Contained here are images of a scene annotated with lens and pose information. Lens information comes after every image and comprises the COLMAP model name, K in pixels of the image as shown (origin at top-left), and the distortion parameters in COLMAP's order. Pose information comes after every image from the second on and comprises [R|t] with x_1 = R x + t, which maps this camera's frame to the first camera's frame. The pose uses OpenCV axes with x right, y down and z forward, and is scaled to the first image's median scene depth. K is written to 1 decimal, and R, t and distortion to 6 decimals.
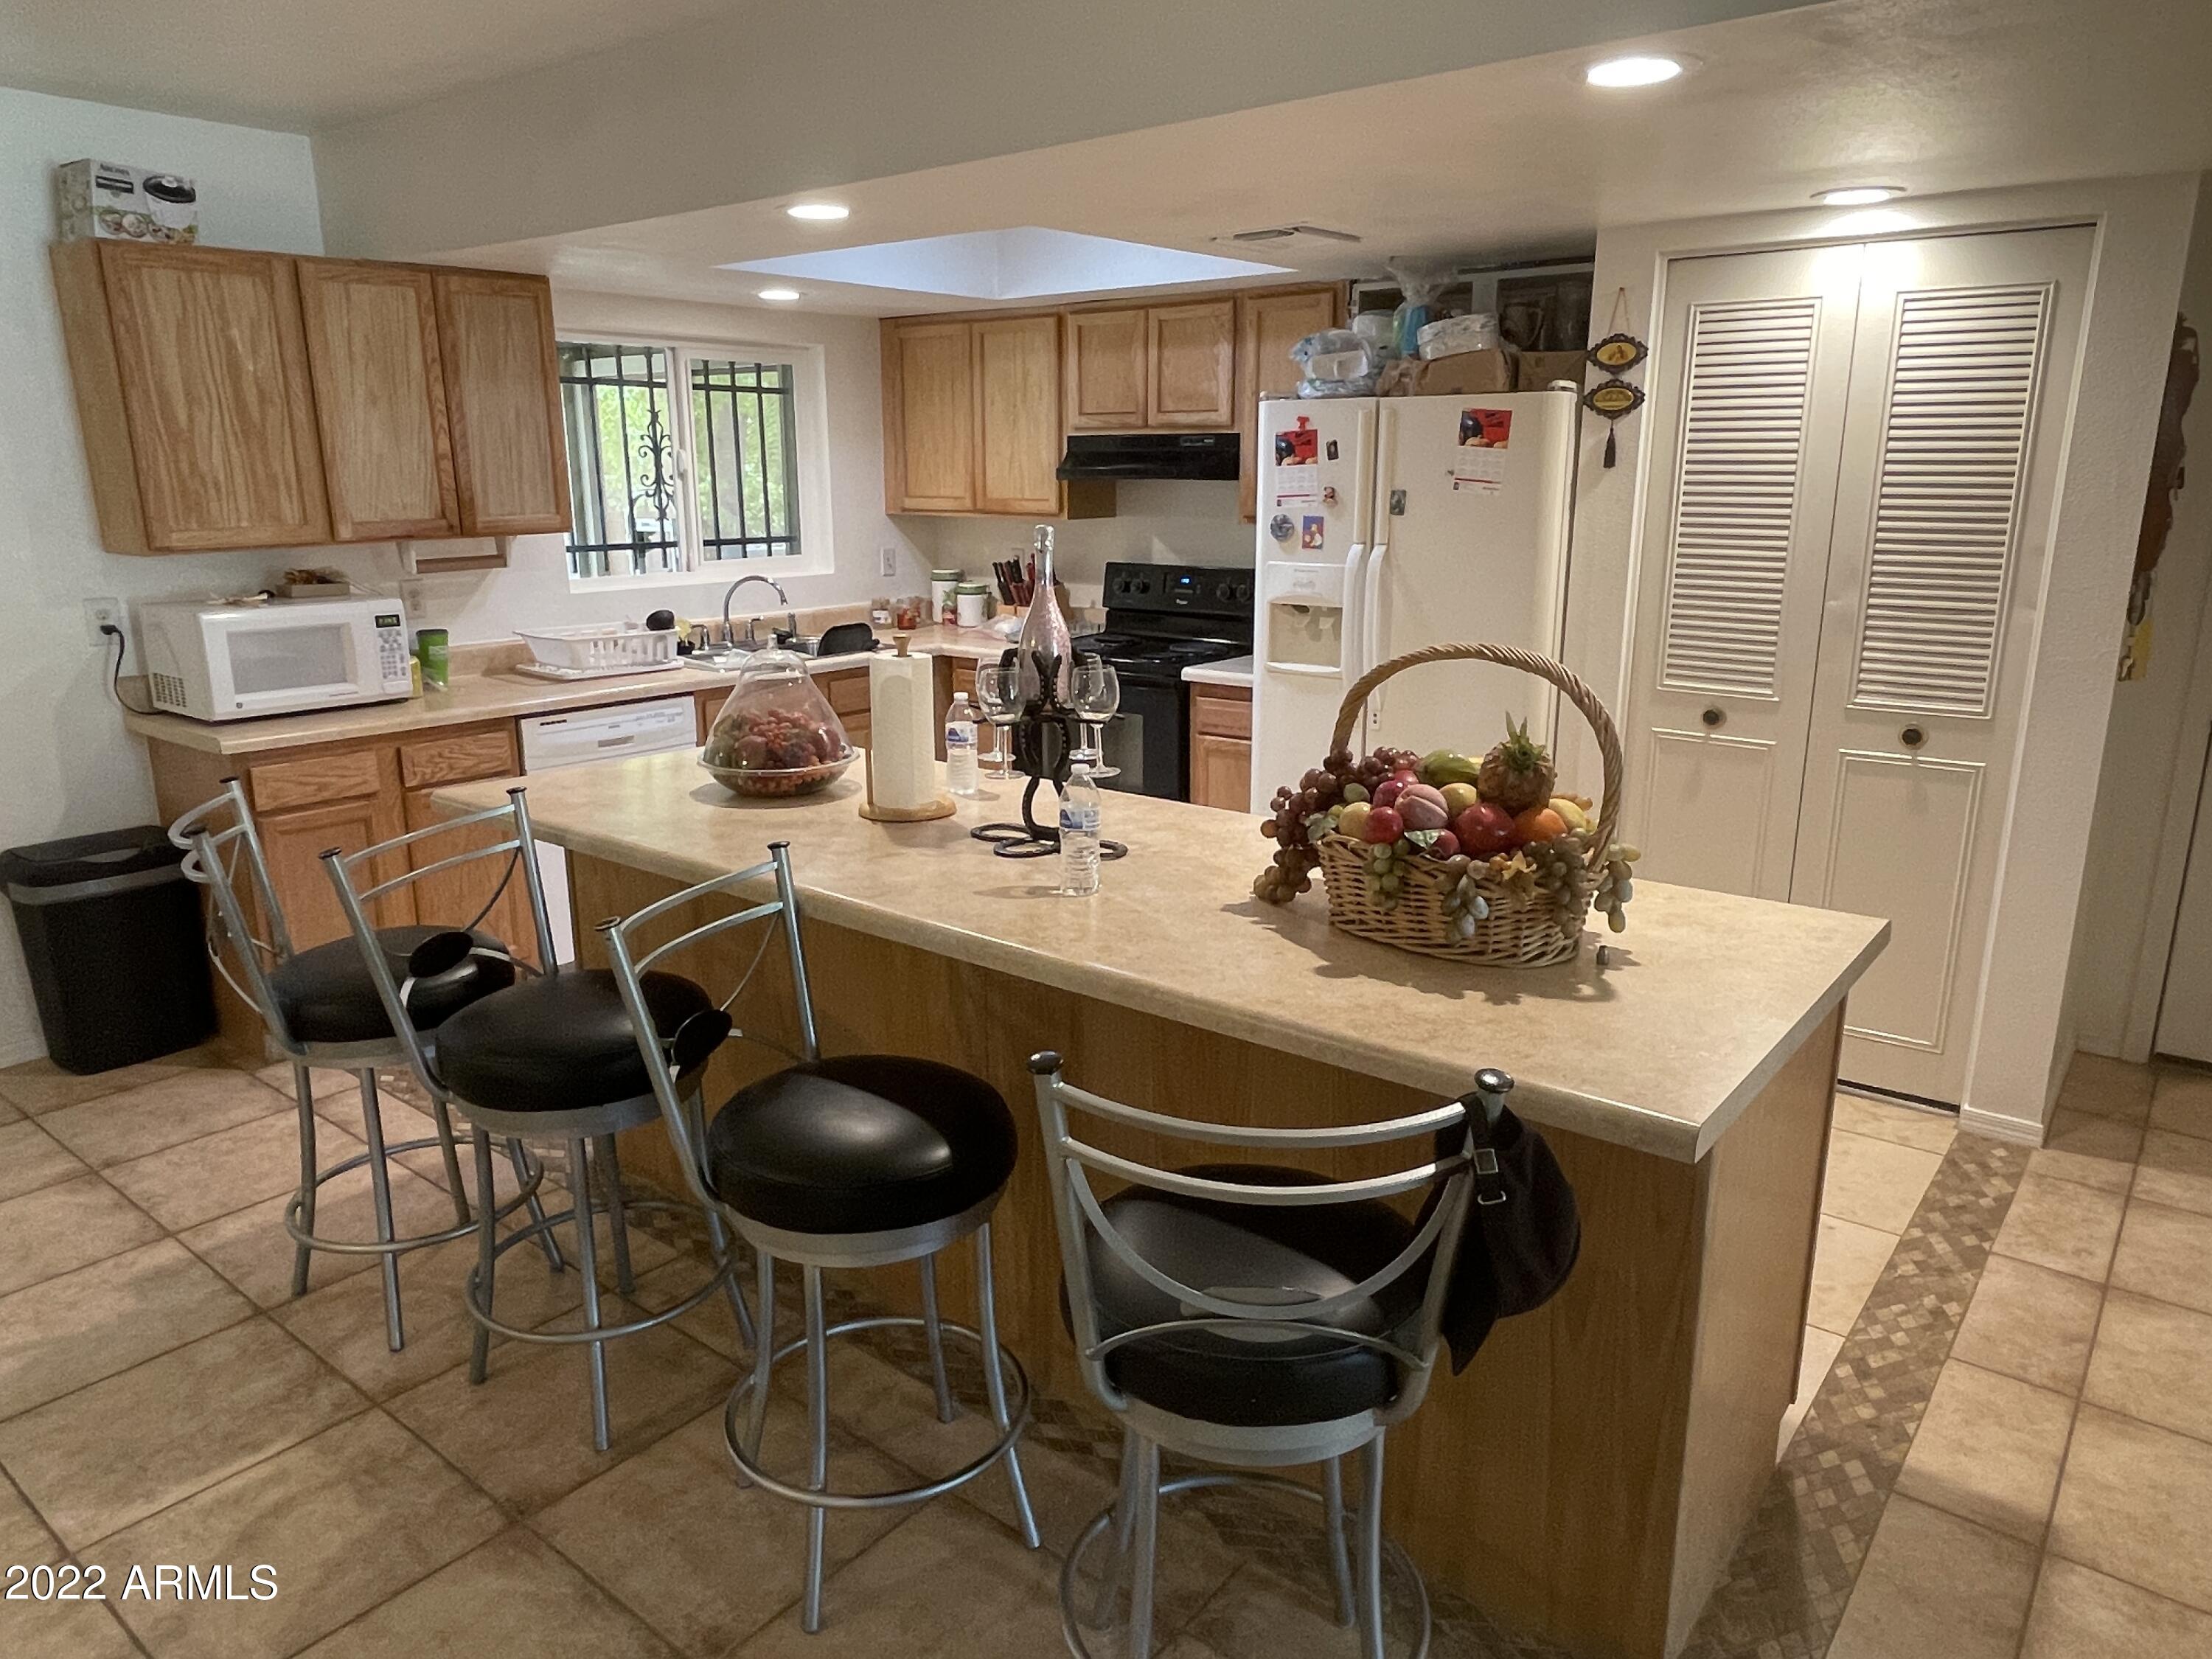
lens RADIAL K [[1456.3, 0, 1102.9], [0, 1456.3, 834.2], [0, 0, 1]] dist [0.000027, -0.002645]
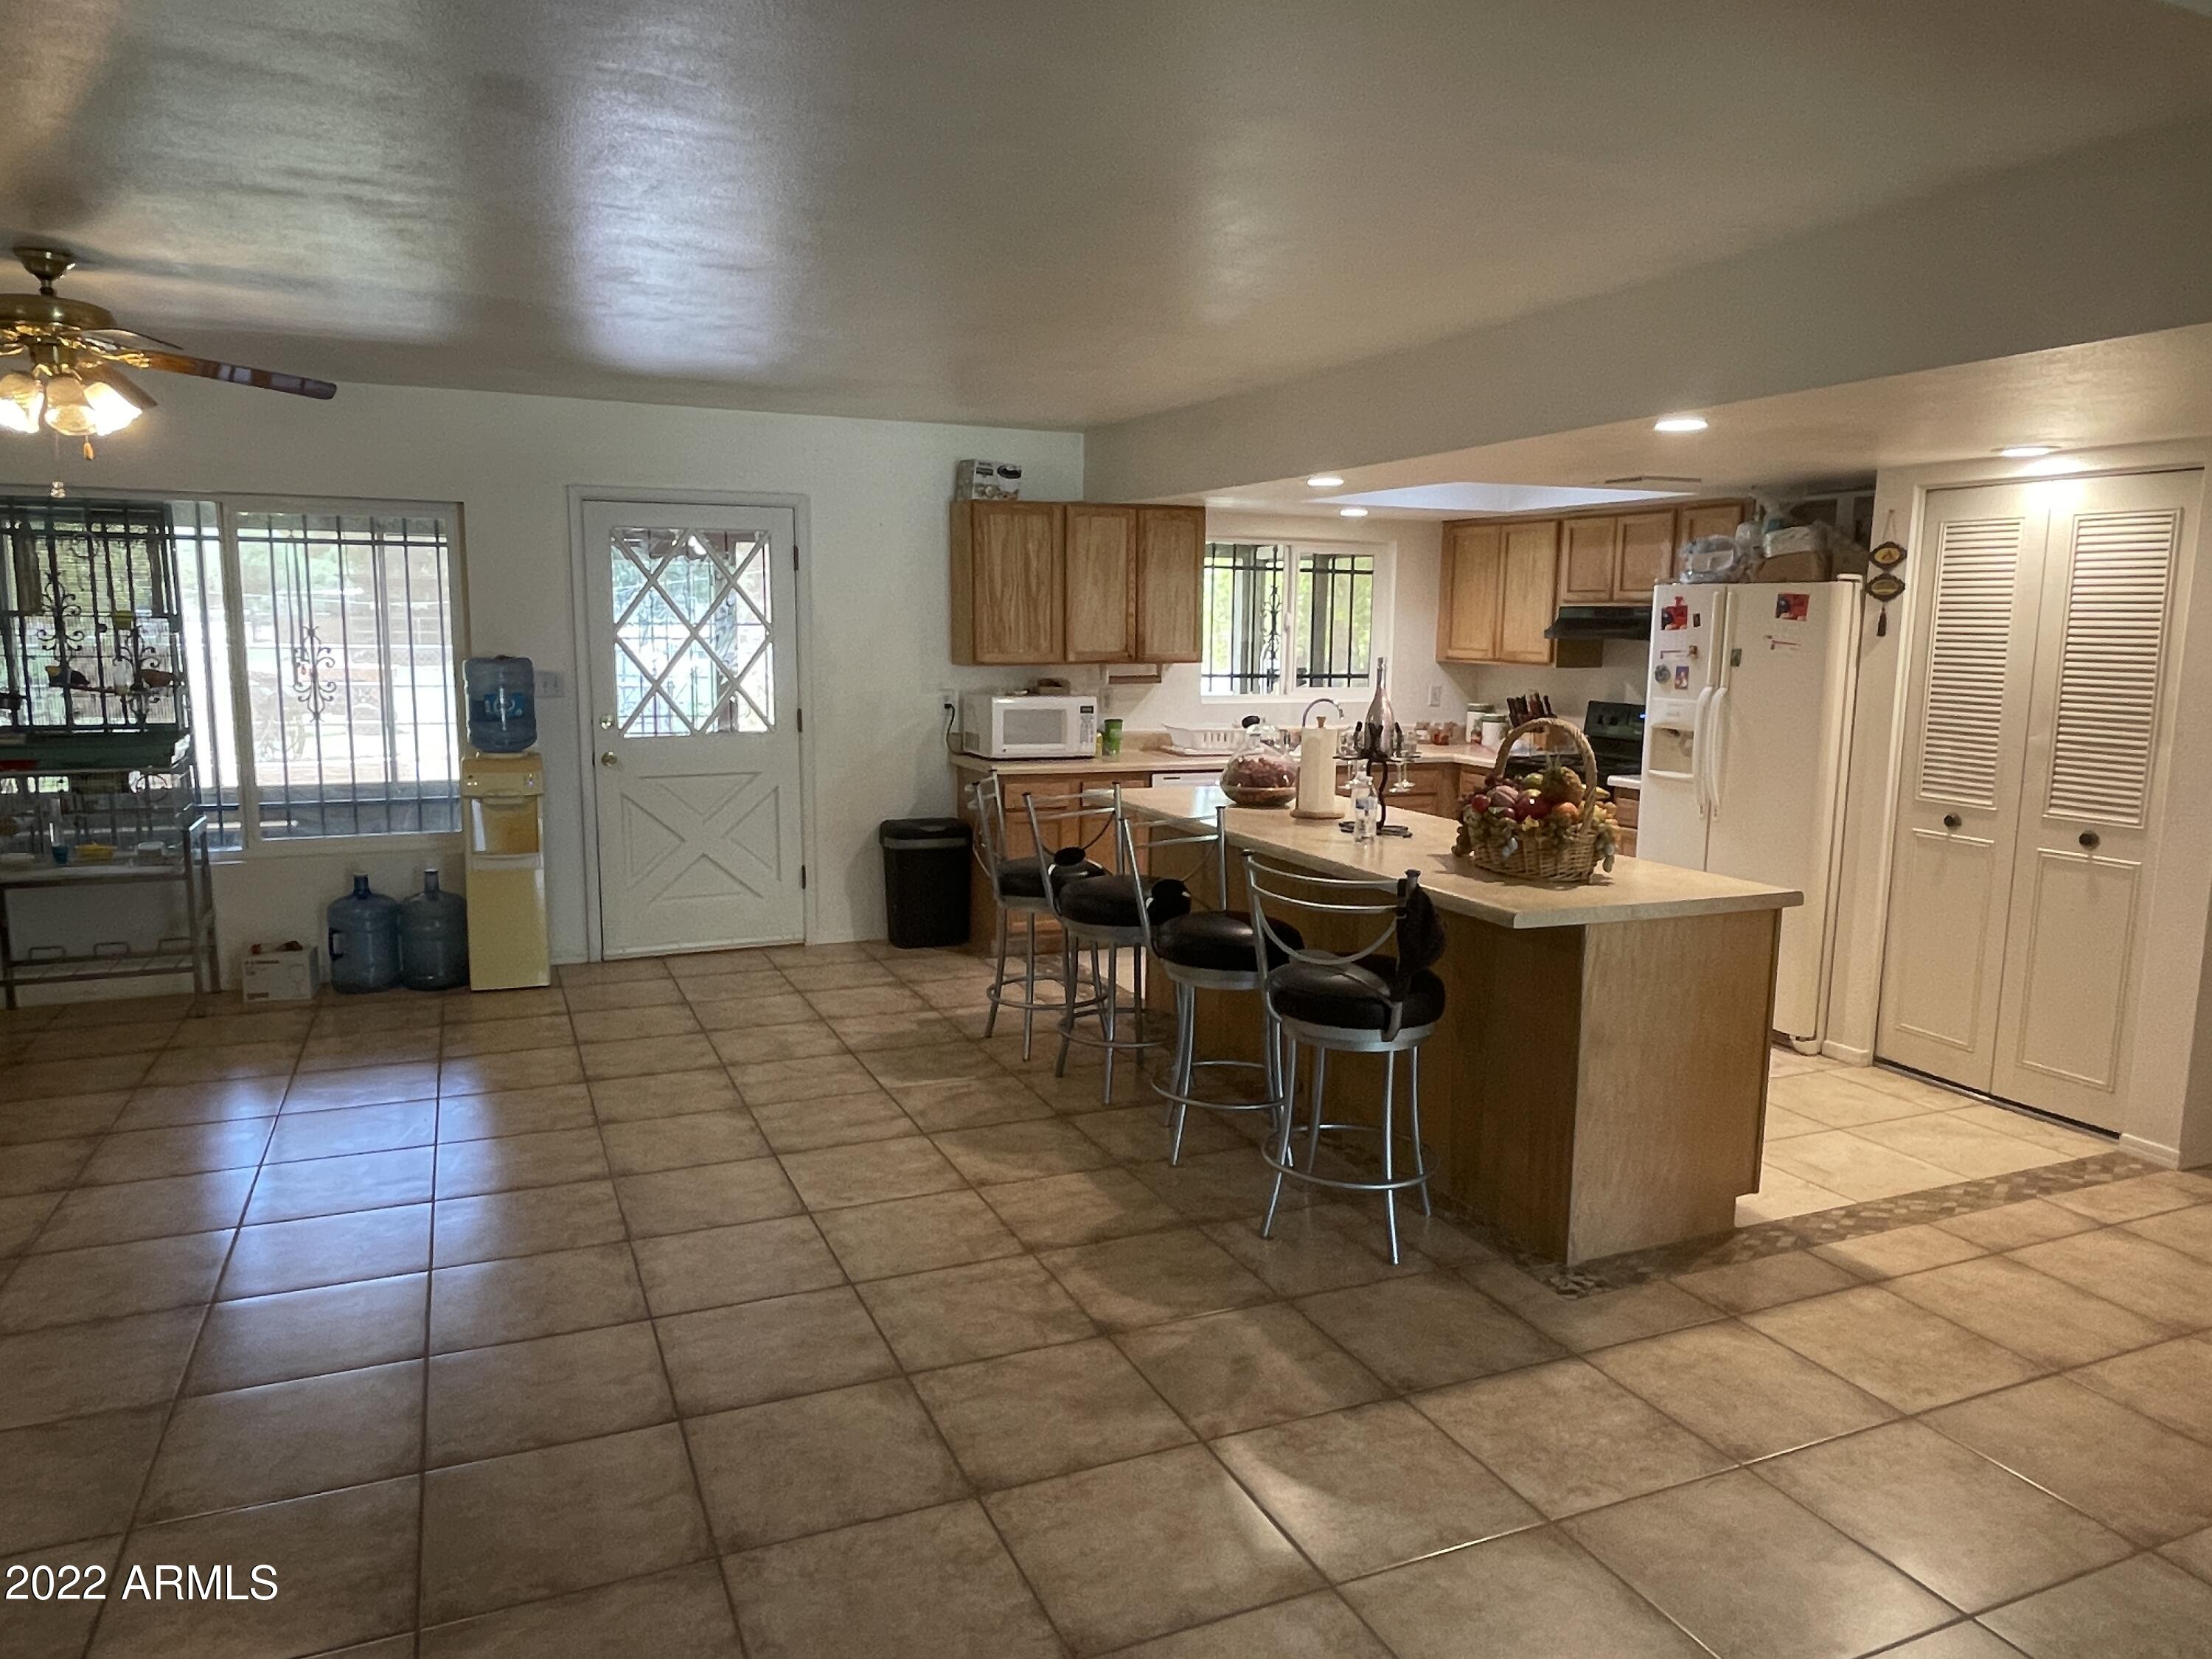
lens RADIAL K [[1456.3, 0, 1104.3], [0, 1456.3, 830.4], [0, 0, 1]] dist [0.000027, -0.002645]
pose [[0.887013, 0.082103, -0.454387, 0.318830], [-0.130664, 0.988474, -0.076462, 0.123537], [0.442872, 0.127195, 0.887517, -0.492779]]
